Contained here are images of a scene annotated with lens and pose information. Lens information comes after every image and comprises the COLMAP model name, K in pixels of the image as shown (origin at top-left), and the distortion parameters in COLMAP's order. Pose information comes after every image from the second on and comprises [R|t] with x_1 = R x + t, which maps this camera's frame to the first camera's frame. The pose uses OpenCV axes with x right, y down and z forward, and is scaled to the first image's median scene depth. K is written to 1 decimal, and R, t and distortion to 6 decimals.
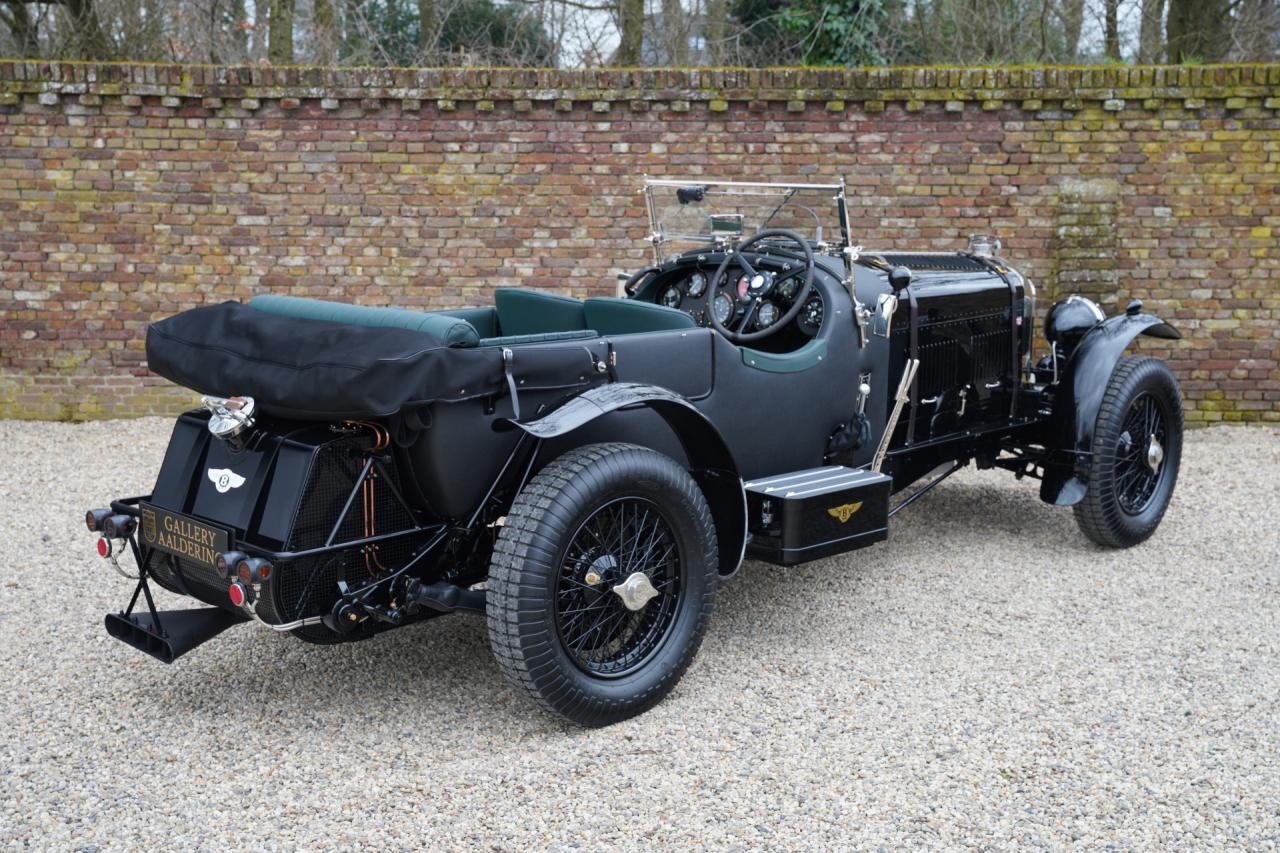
lens RADIAL K [[1603.4, 0, 635.1], [0, 1603.4, 430.7], [0, 0, 1]] dist [0.016147, 0.330807]
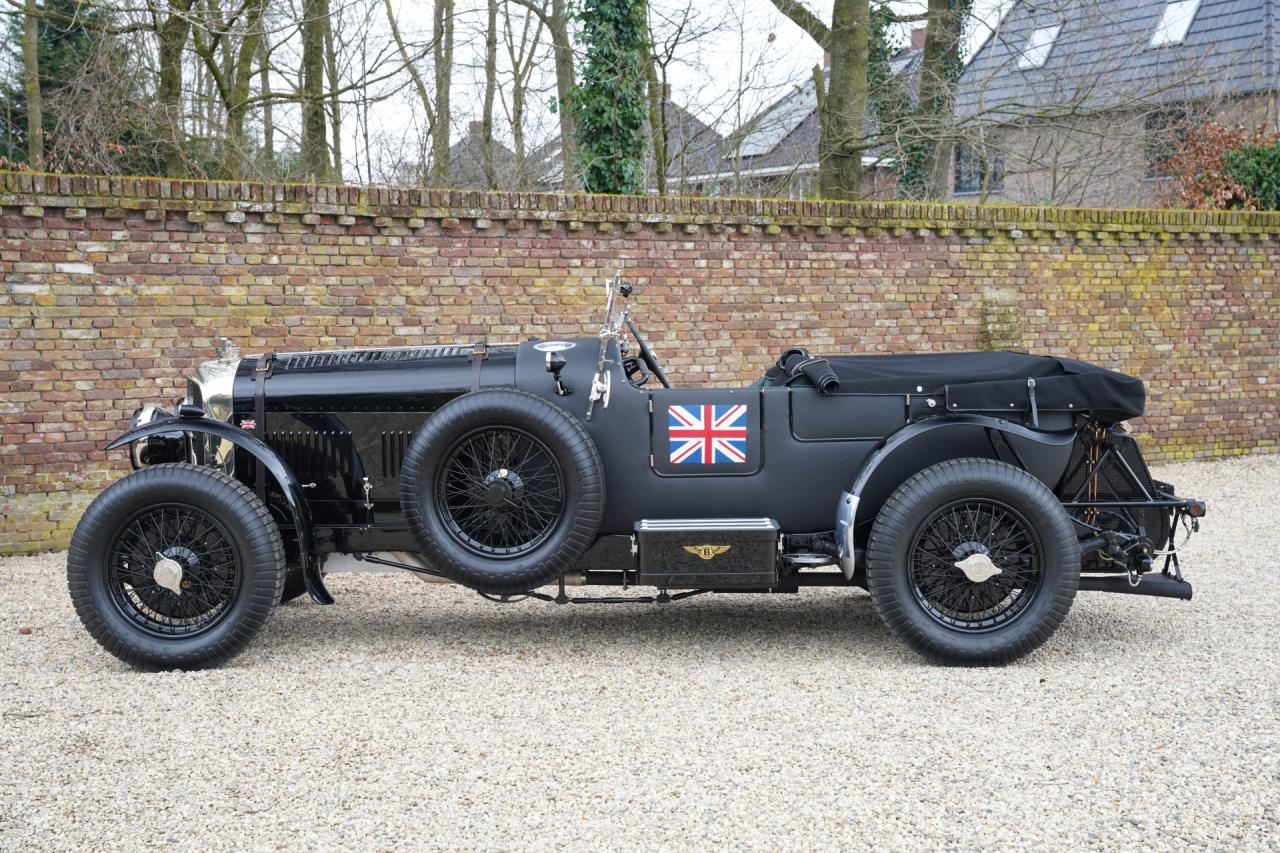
lens RADIAL K [[1673.0, 0, 630.8], [0, 1673.0, 429.9], [0, 0, 1]] dist [-0.002377, 0.464166]
pose [[0.857420, -0.047828, 0.512391, -0.691604], [0.095385, 0.993189, -0.066906, 0.022870], [-0.505701, 0.106241, 0.856142, -0.015410]]
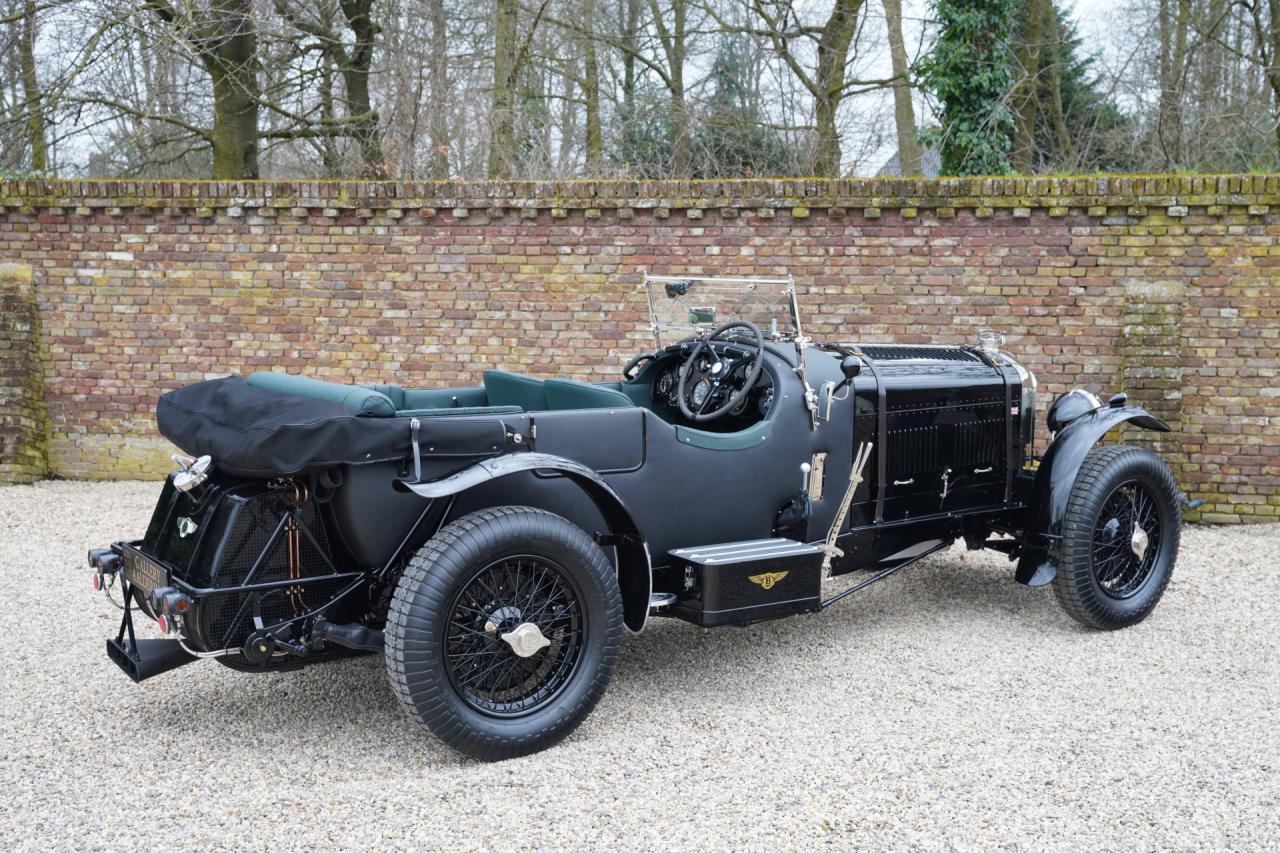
lens RADIAL K [[1474.3, 0, 644.1], [0, 1474.3, 437.4], [0, 0, 1]] dist [-0.021554, 0.293374]
pose [[0.983678, 0.023190, -0.178437, 0.128638], [-0.032512, 0.998245, -0.049499, 0.003899], [0.176976, 0.054493, 0.982705, 0.001758]]
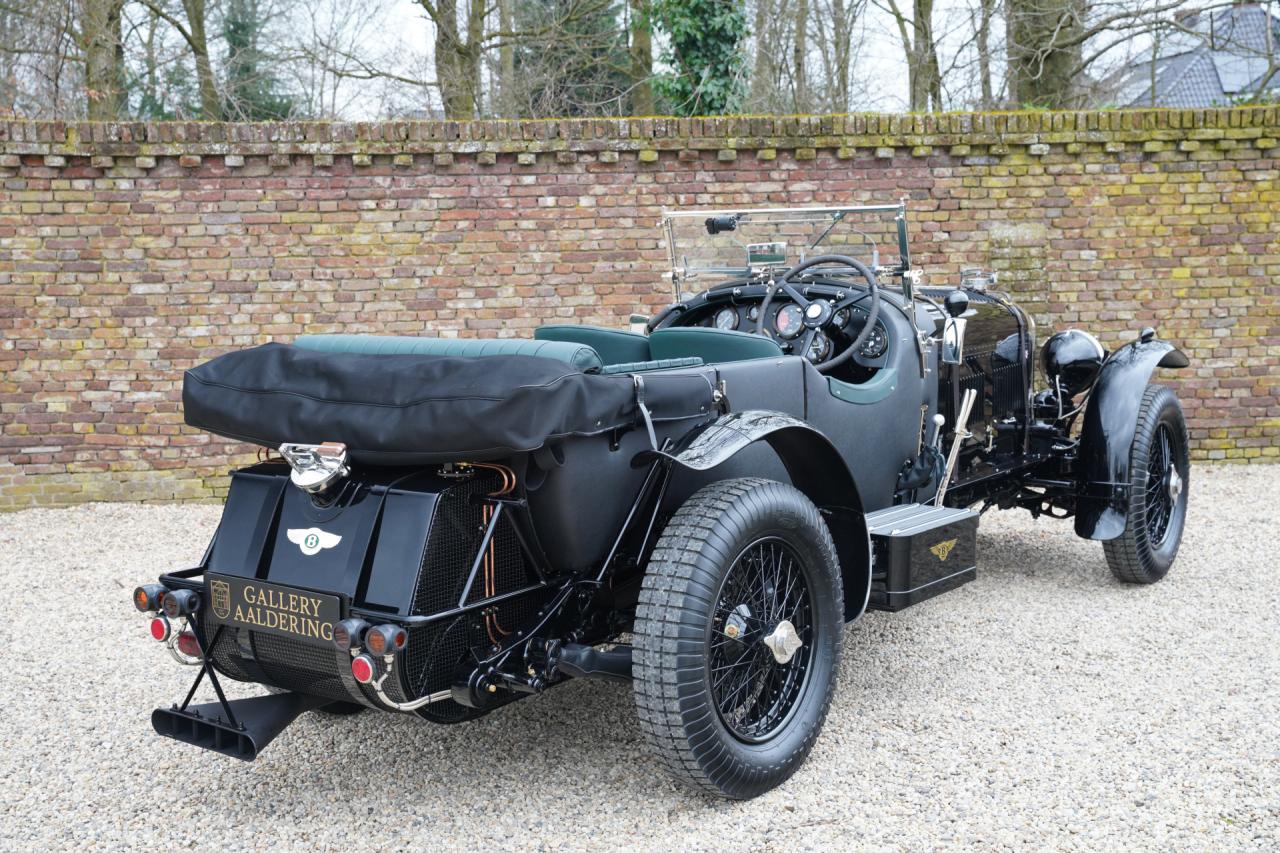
lens RADIAL K [[1596.6, 0, 628.3], [0, 1596.6, 435.1], [0, 0, 1]] dist [0.010029, 0.349882]
pose [[0.989026, -0.041367, 0.141829, -0.101926], [0.049069, 0.997480, -0.051243, 0.013116], [-0.139352, 0.057640, 0.988564, 0.062874]]
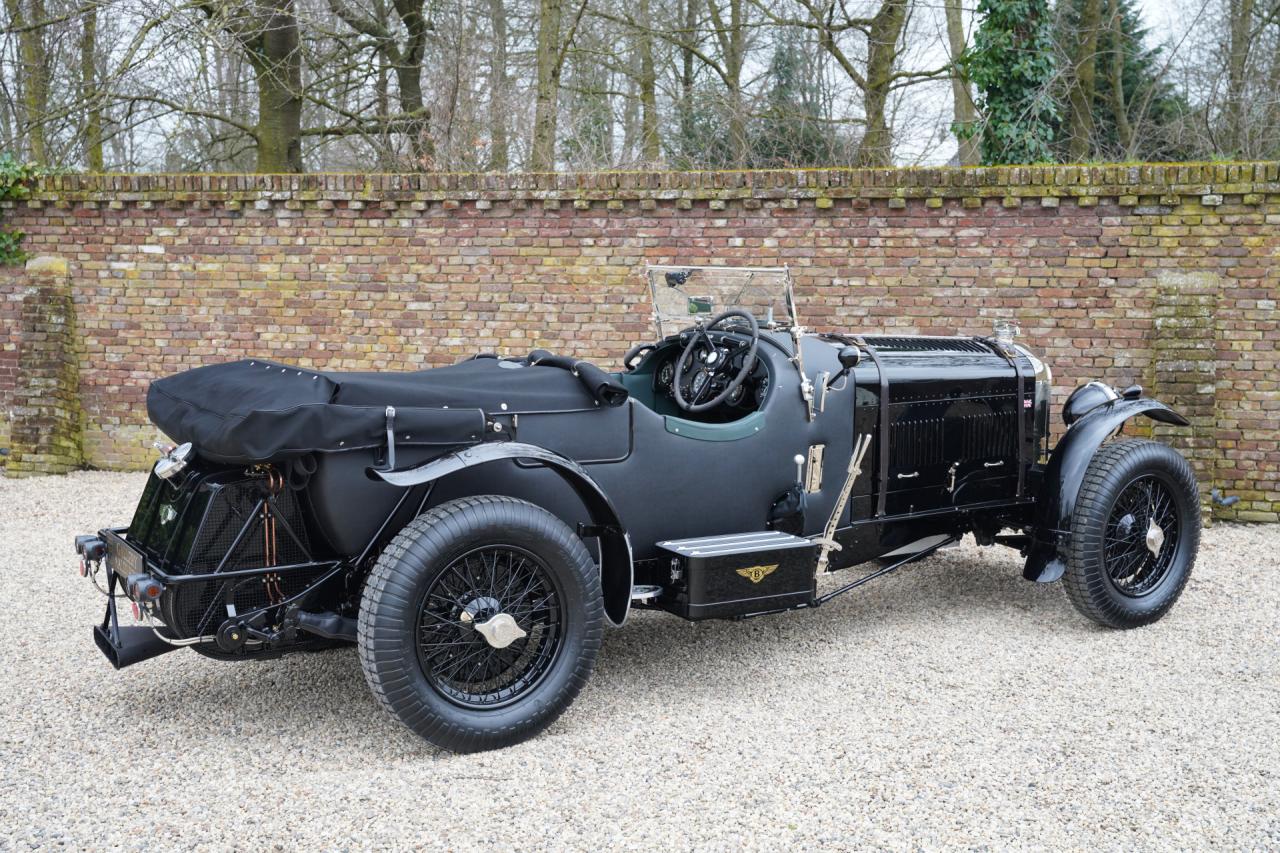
lens RADIAL K [[1473.5, 0, 635.2], [0, 1473.5, 430.6], [0, 0, 1]] dist [-0.029044, 0.321532]
pose [[0.973463, 0.027136, -0.227230, 0.156057], [-0.039531, 0.997958, -0.050178, 0.004971], [0.225405, 0.057829, 0.972548, 0.016539]]
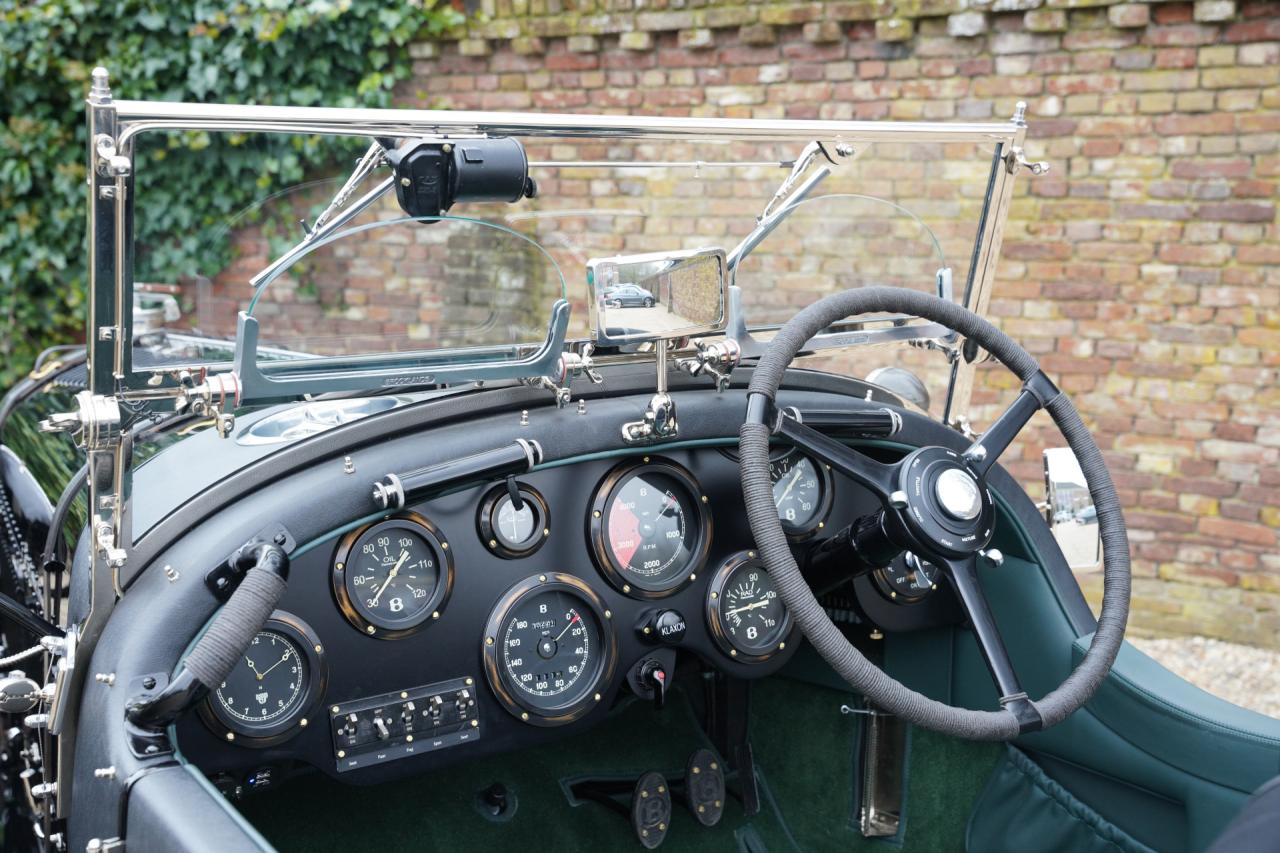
lens RADIAL K [[1596.6, 0, 628.3], [0, 1596.6, 435.1], [0, 0, 1]] dist [0.010029, 0.349882]
pose [[0.893393, 0.066211, -0.444371, -0.218687], [-0.068730, 0.997580, 0.010461, -0.069843], [0.443988, 0.021196, 0.895782, 0.487889]]
